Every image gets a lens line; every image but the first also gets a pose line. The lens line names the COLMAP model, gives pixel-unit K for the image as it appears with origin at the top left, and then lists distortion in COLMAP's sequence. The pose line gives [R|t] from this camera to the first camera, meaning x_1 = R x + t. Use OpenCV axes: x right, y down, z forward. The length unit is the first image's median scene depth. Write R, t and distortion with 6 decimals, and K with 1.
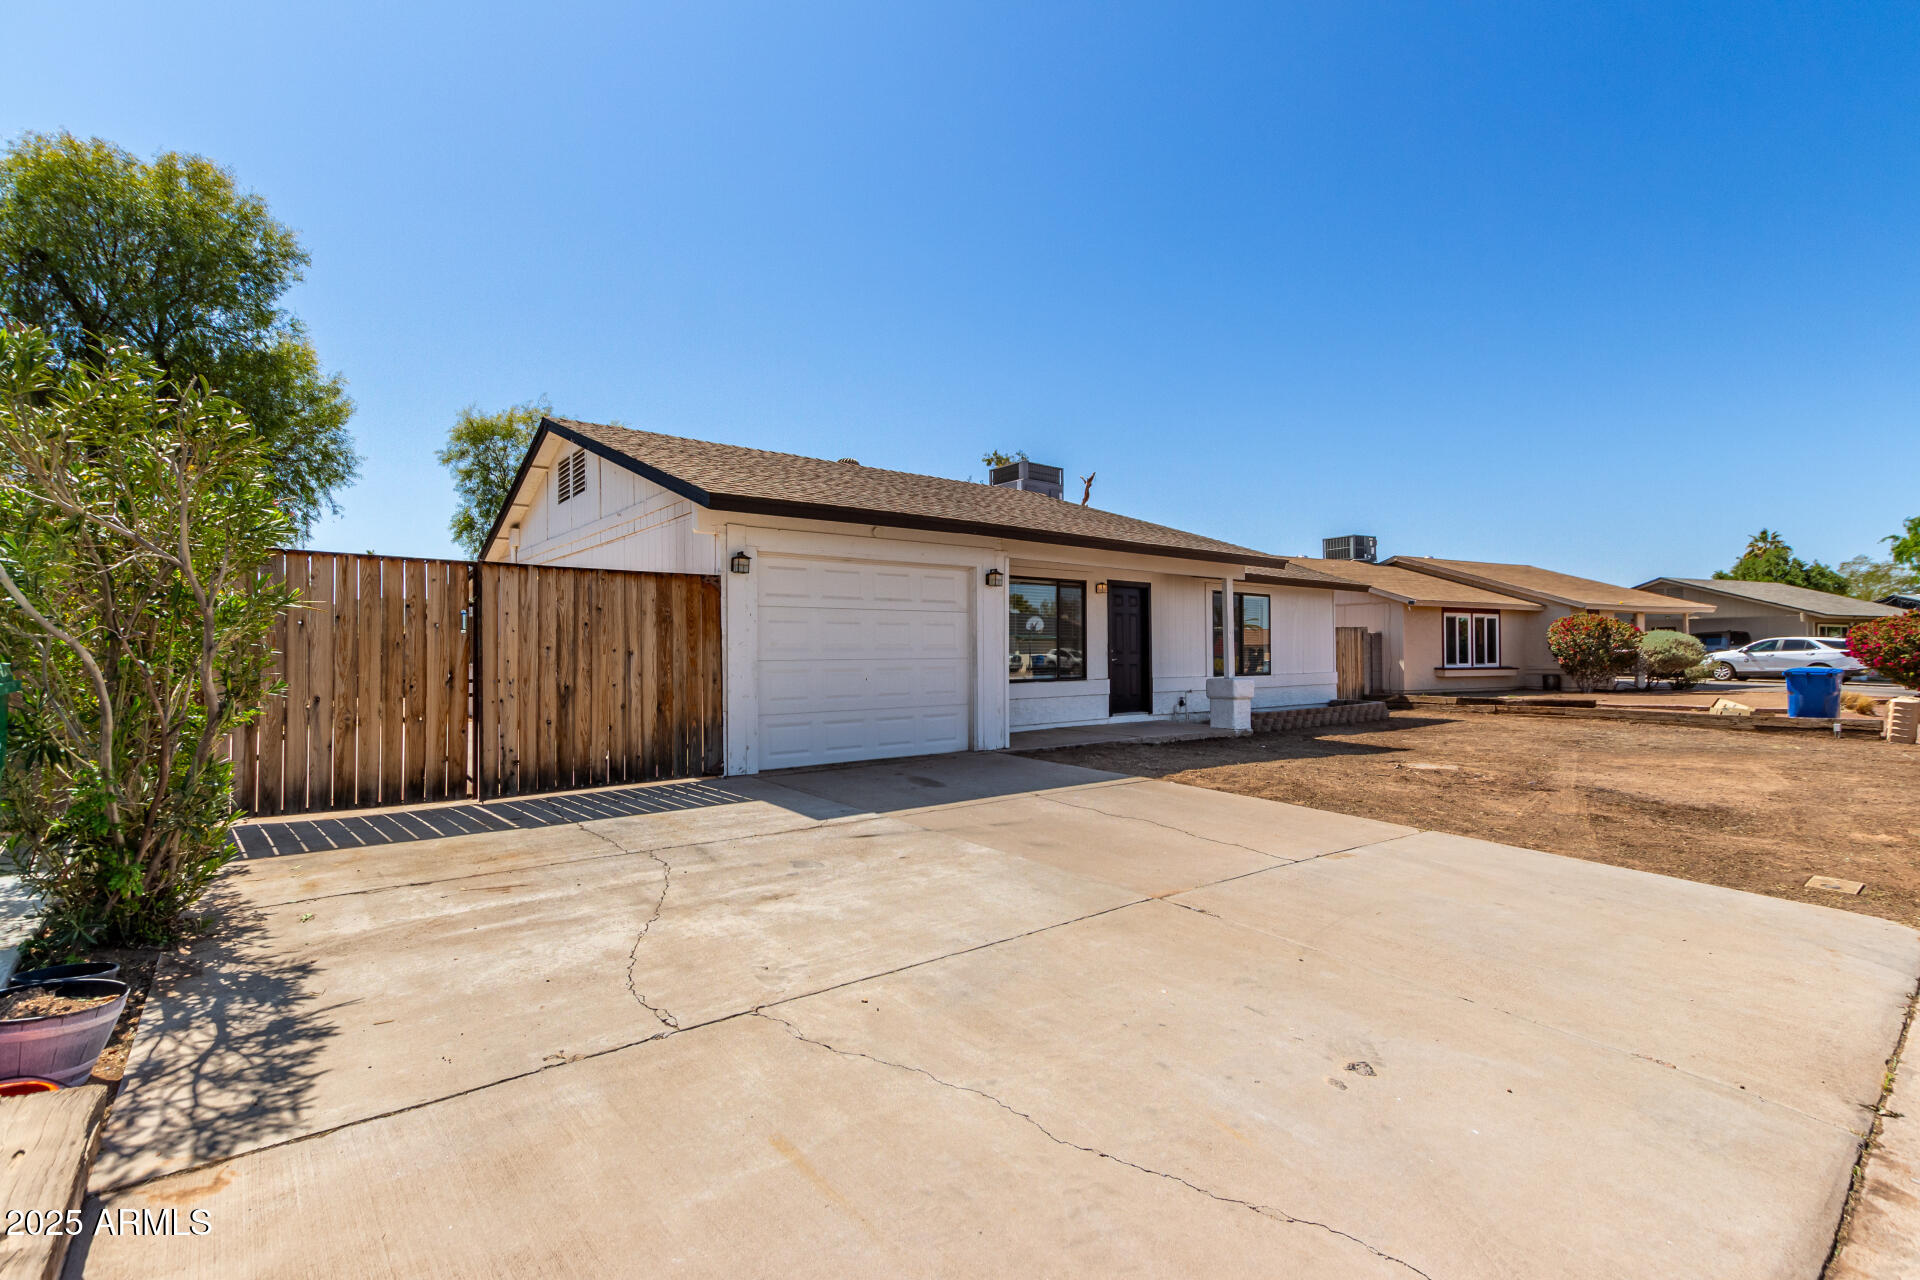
lens RADIAL K [[879.8, 0, 954.1], [0, 879.8, 634.4], [0, 0, 1]] dist [0.008946, -0.000776]
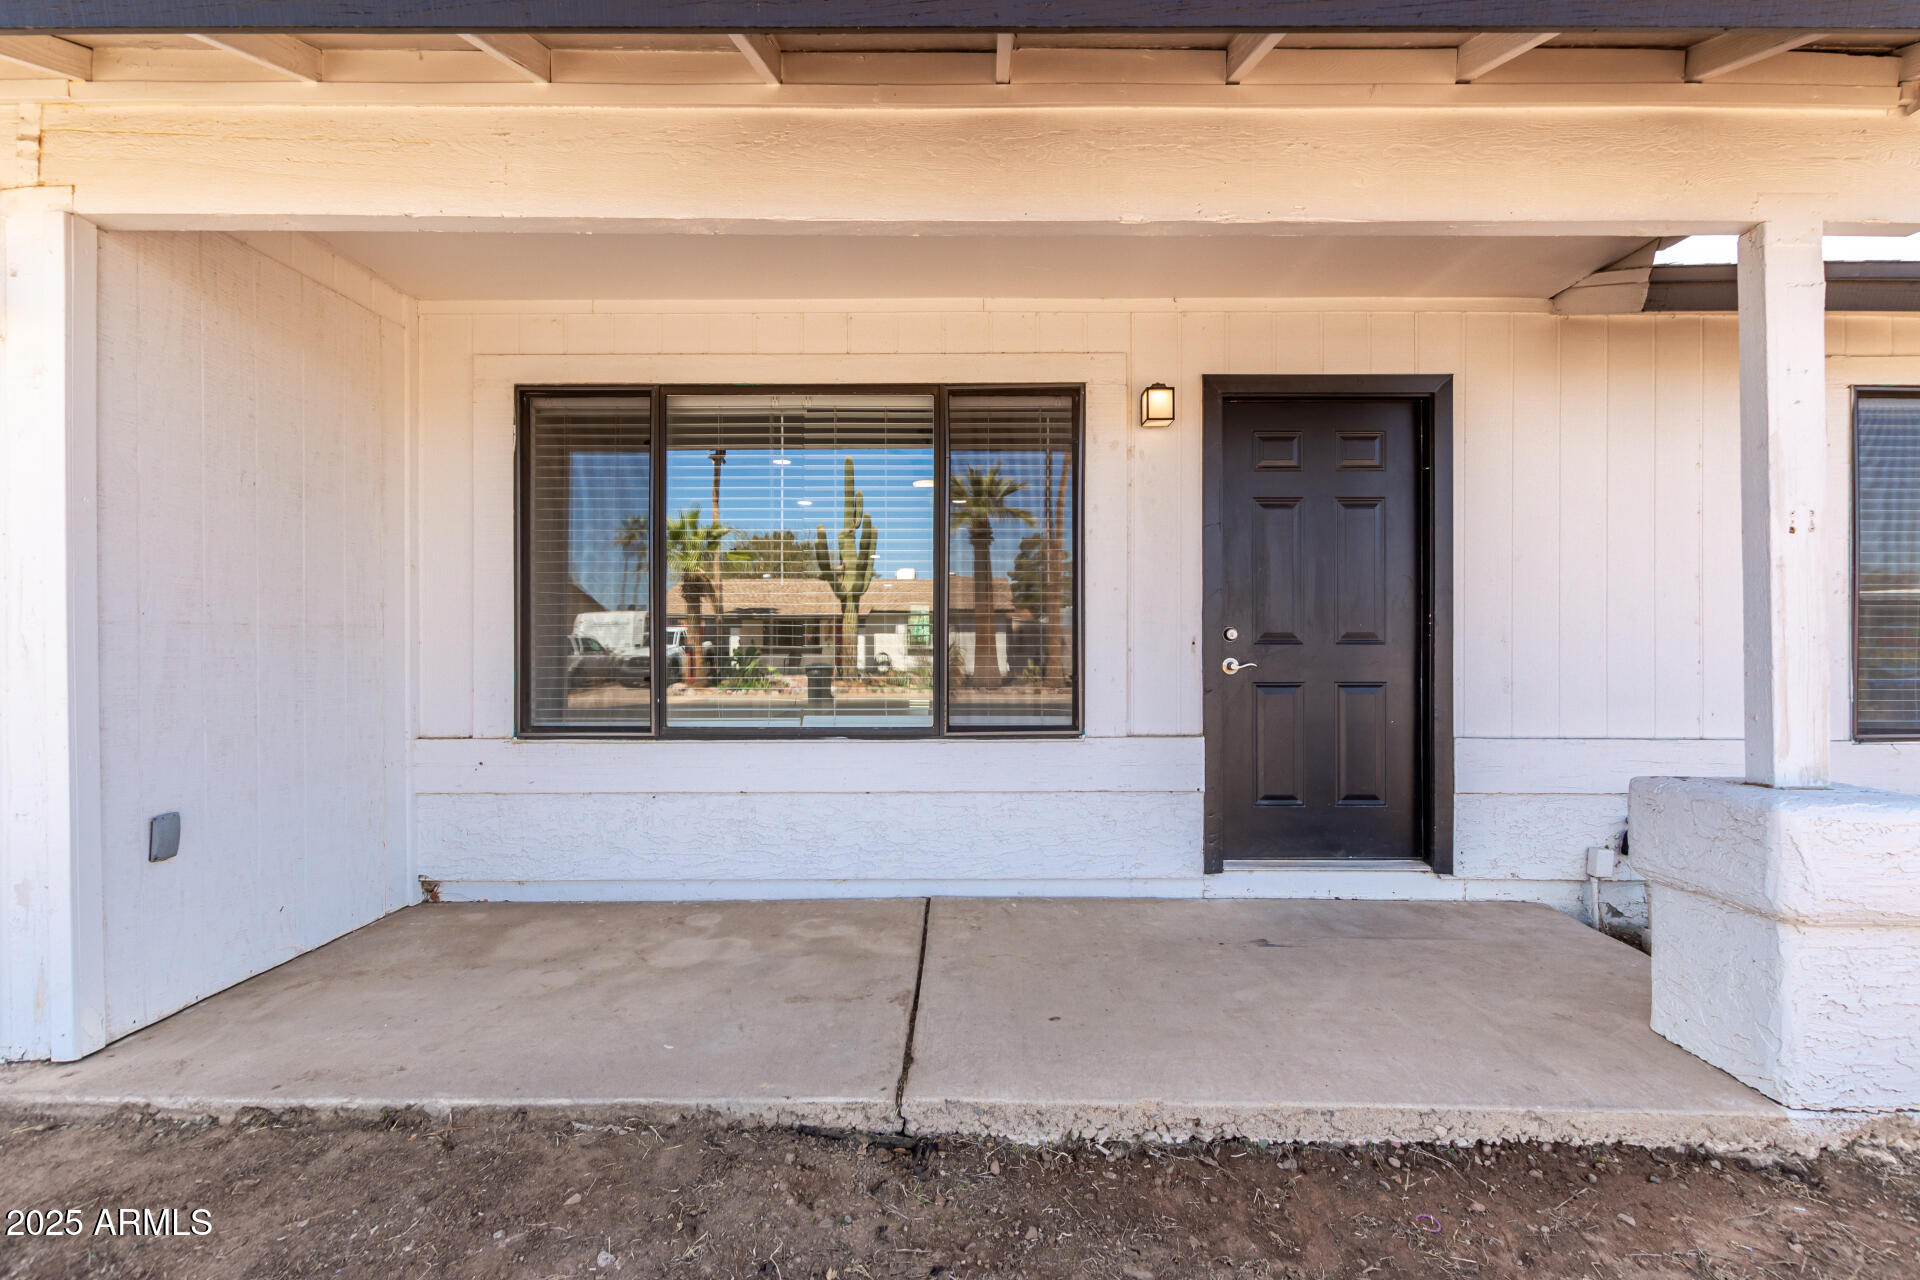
lens RADIAL K [[879.8, 0, 958.7], [0, 879.8, 642.7], [0, 0, 1]] dist [0.008946, -0.000776]
pose [[0.775101, 0.002836, -0.631831, 0.423010], [0.011575, 0.999758, 0.018687, 0.022605], [0.631731, -0.021797, 0.774881, 1.075823]]
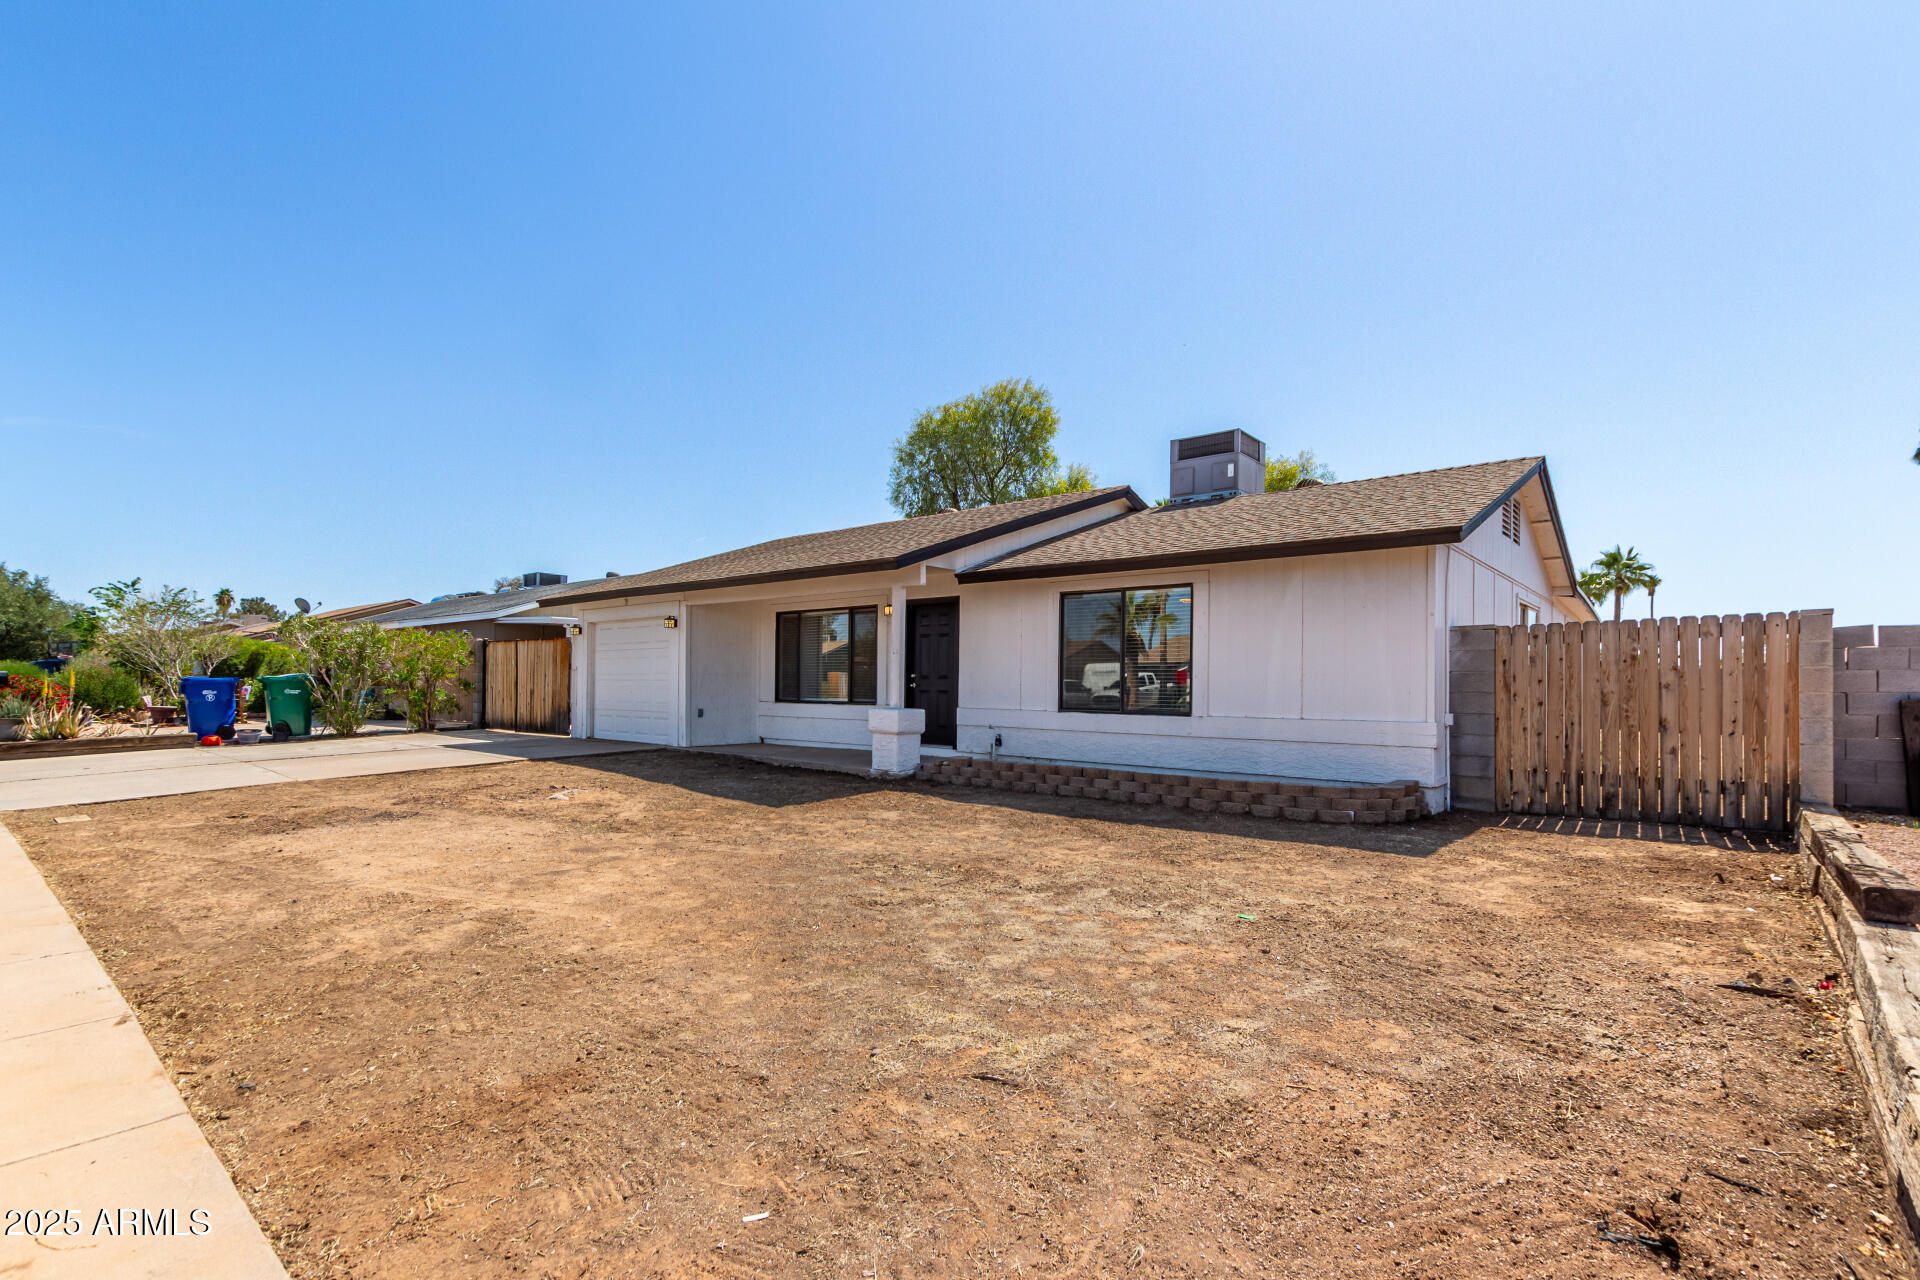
lens RADIAL K [[879.8, 0, 968.9], [0, 879.8, 685.8], [0, 0, 1]] dist [0.008946, -0.000776]
pose [[0.190282, 0.005710, -0.981713, 1.619395], [0.011179, 0.999906, 0.007982, 0.033216], [0.981666, -0.012493, 0.190200, 1.298860]]
